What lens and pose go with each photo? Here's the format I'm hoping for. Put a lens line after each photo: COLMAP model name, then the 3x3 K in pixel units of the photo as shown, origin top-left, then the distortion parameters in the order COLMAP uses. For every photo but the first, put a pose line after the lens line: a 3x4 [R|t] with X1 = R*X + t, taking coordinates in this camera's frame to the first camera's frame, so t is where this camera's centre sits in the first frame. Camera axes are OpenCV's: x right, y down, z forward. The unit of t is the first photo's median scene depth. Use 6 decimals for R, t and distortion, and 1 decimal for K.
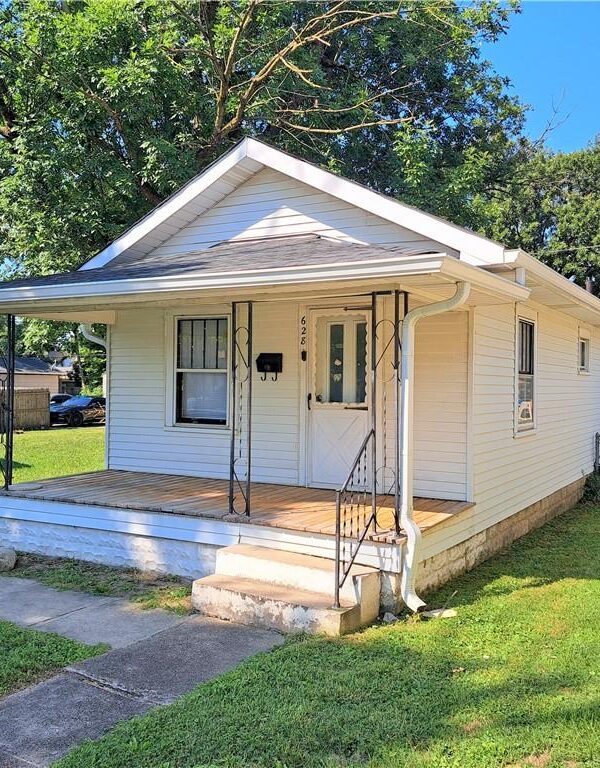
lens RADIAL K [[744.6, 0, 299.7], [0, 744.6, 381.4], [0, 0, 1]] dist [0.071552, 0.000000]
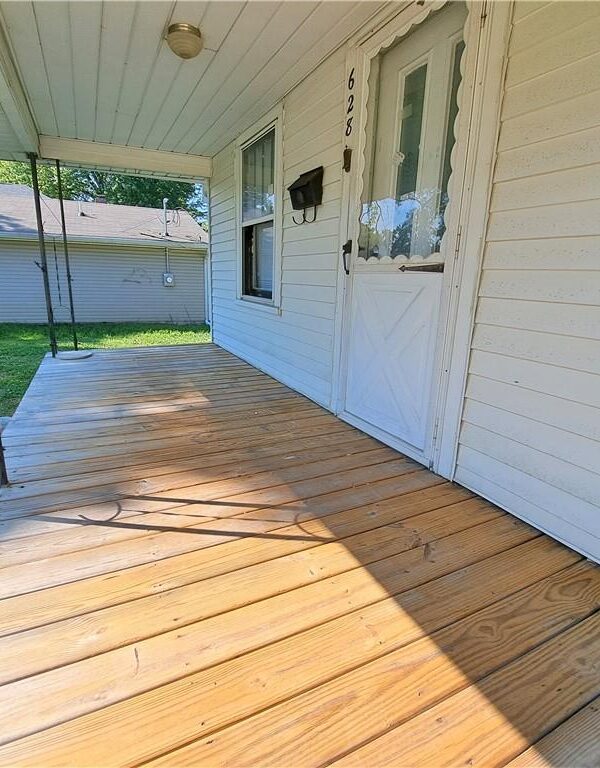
lens RADIAL K [[409.8, 0, 295.4], [0, 409.8, 386.5], [0, 0, 1]] dist [-0.015676, 0.002473]
pose [[0.828093, 0.154160, -0.538977, 0.146420], [-0.010852, 0.965674, 0.259532, 0.040170], [0.560486, -0.209068, 0.801340, 0.741922]]
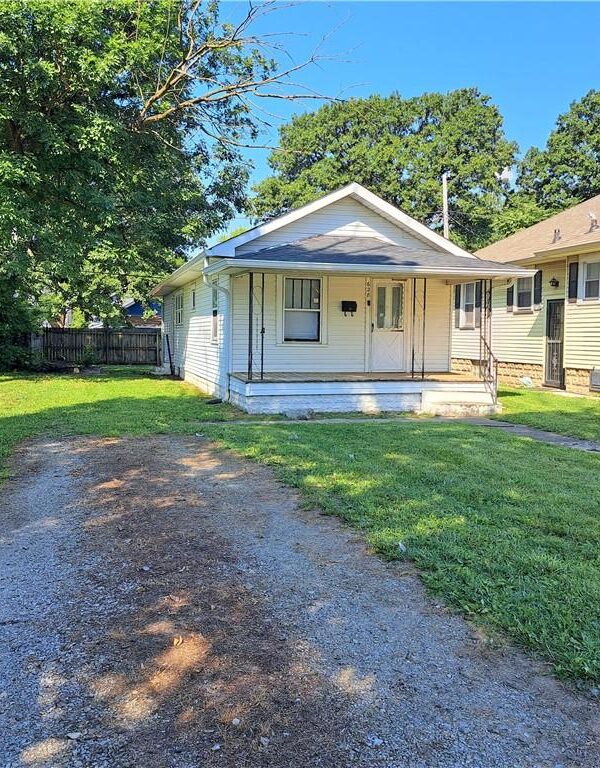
lens RADIAL K [[744.6, 0, 300.1], [0, 744.6, 382.6], [0, 0, 1]] dist [0.071552, 0.000000]
pose [[0.699156, -0.050480, 0.713185, -1.481176], [-0.006625, 0.997004, 0.077064, 0.021943], [-0.714938, -0.058605, 0.696727, -0.199912]]
